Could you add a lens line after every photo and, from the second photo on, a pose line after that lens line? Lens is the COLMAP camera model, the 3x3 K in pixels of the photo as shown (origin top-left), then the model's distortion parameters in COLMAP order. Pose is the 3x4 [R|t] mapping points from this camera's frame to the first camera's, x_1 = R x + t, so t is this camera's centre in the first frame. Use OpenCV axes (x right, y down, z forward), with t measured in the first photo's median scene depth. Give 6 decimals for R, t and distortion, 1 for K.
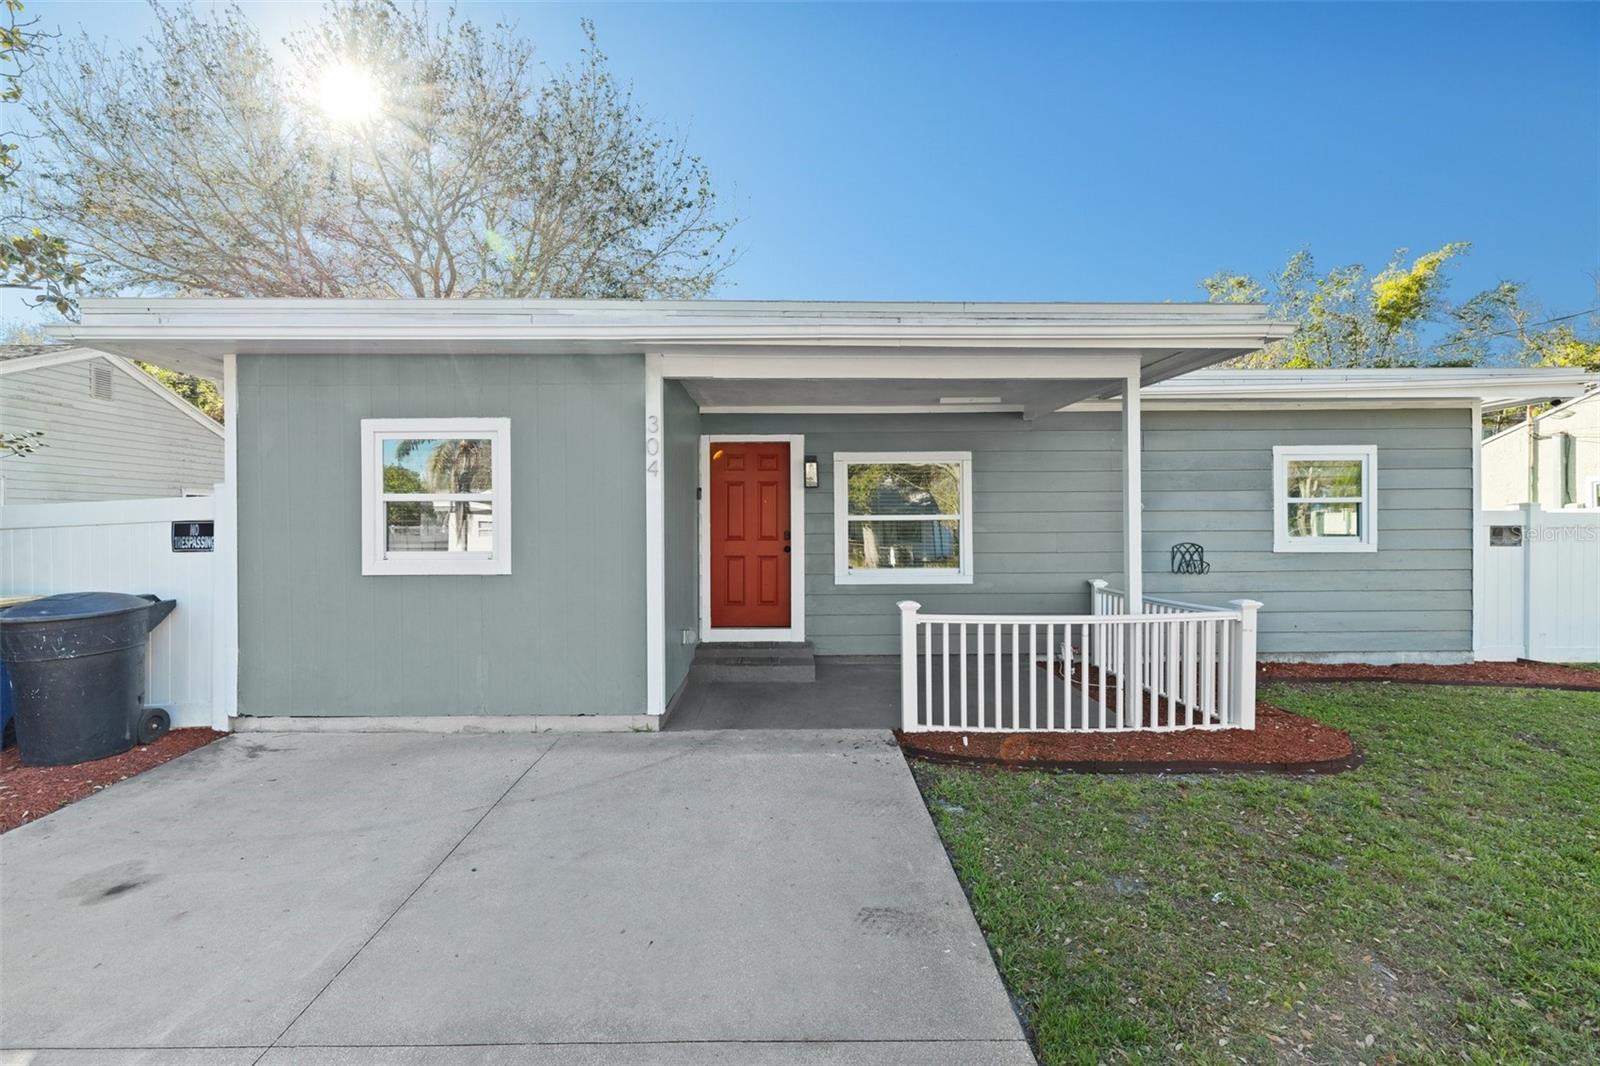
lens RADIAL K [[727.7, 0, 799.0], [0, 727.7, 530.5], [0, 0, 1]] dist [0.008983, 0.000169]
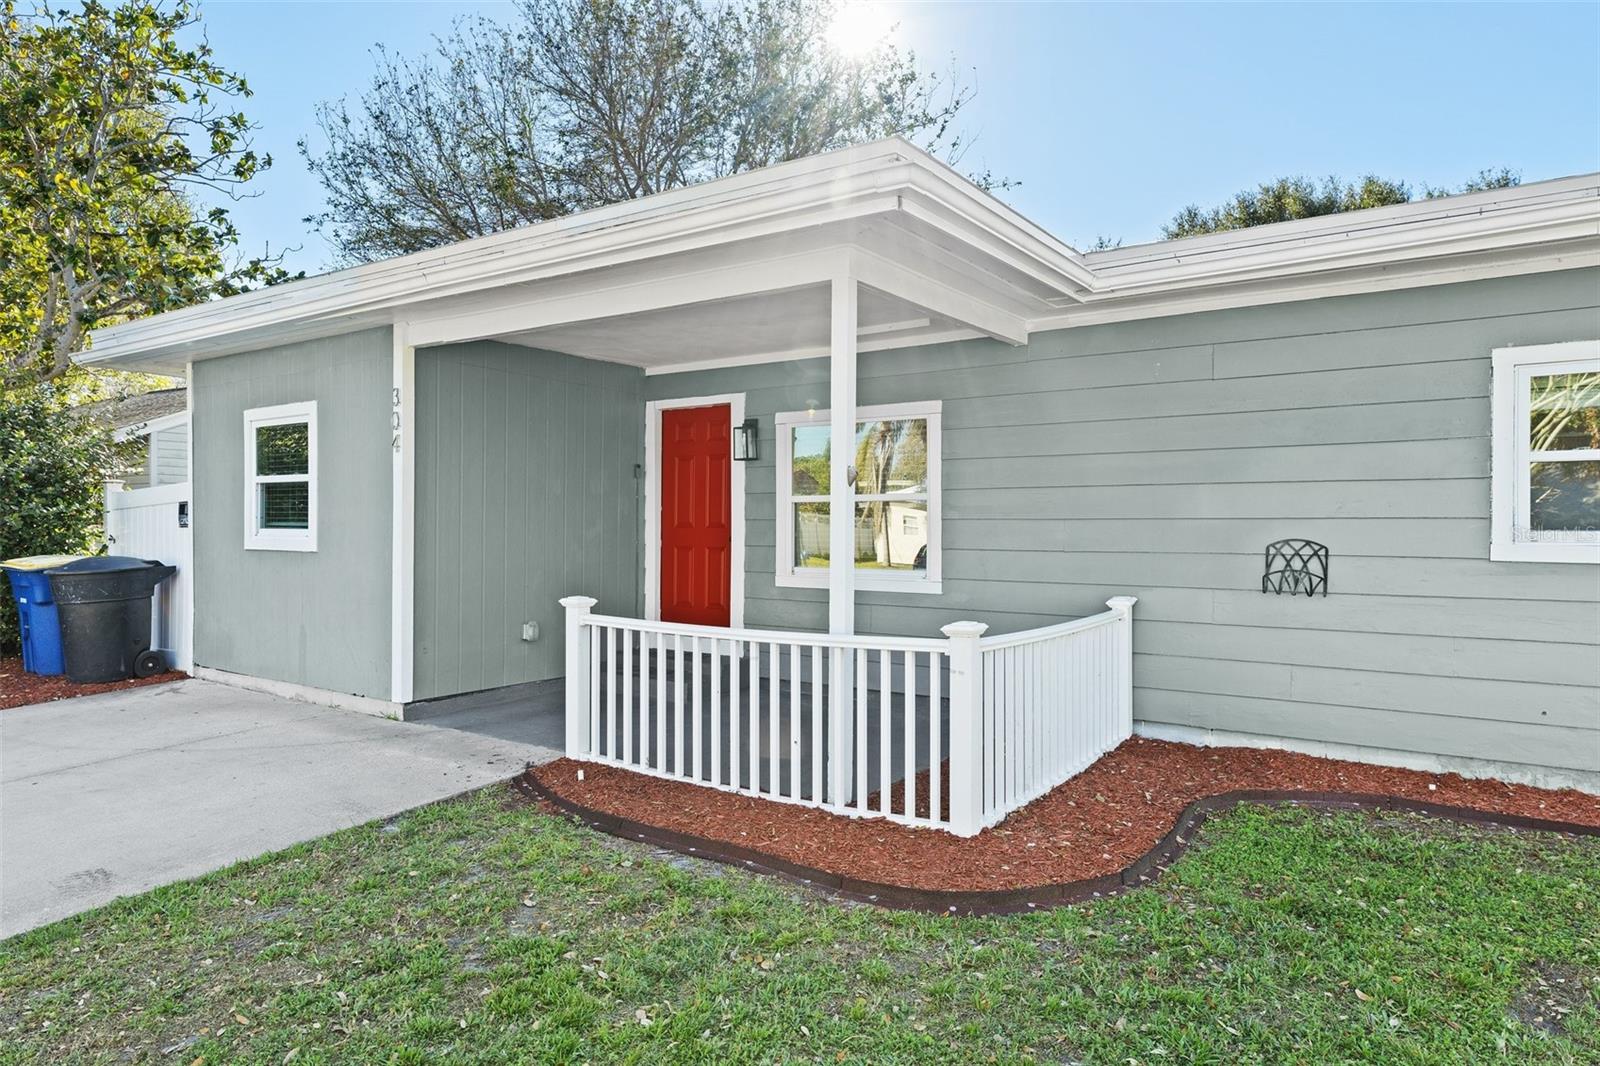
lens RADIAL K [[983.8, 0, 804.3], [0, 983.8, 525.8], [0, 0, 1]] dist [0.001441, 0.003055]
pose [[0.815027, 0.007719, -0.579371, 0.673995], [-0.011206, 0.999934, -0.002443, 0.013026], [0.579314, 0.008483, 0.815060, 0.177406]]
